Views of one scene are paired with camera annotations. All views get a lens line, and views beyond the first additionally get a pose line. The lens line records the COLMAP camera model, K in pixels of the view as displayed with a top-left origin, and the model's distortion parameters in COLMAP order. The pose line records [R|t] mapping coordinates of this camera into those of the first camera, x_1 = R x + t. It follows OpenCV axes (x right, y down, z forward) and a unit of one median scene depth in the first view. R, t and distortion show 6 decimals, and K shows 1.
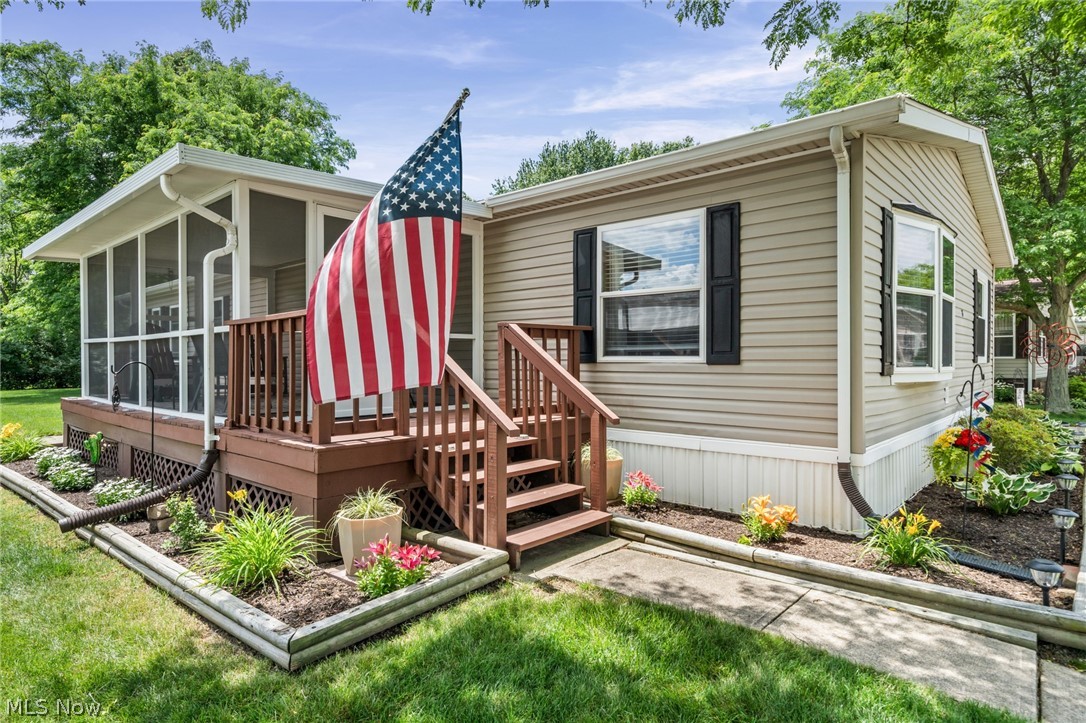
lens RADIAL K [[619.1, 0, 539.7], [0, 619.1, 371.9], [0, 0, 1]] dist [0.008096, -0.000170]
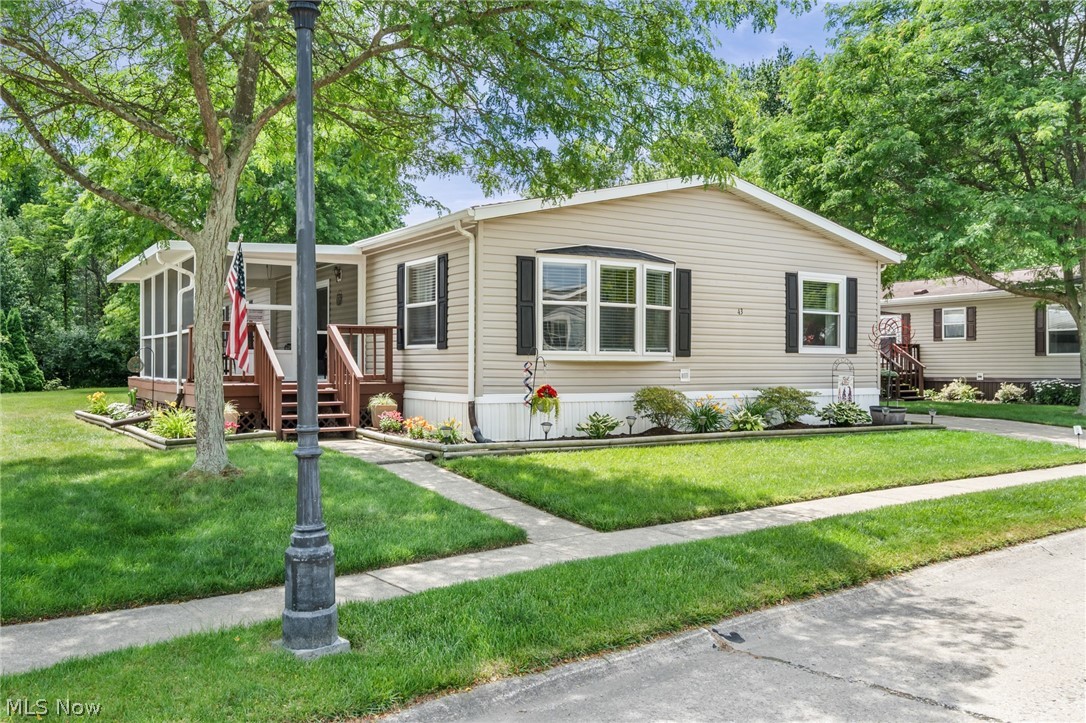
lens RADIAL K [[862.1, 0, 543.6], [0, 862.1, 360.4], [0, 0, 1]] dist [0.002909, 0.001172]
pose [[0.969241, -0.004324, -0.246074, 1.008633], [-0.000234, 0.999829, -0.018488, 0.055004], [0.246112, 0.017977, 0.969075, -1.064155]]
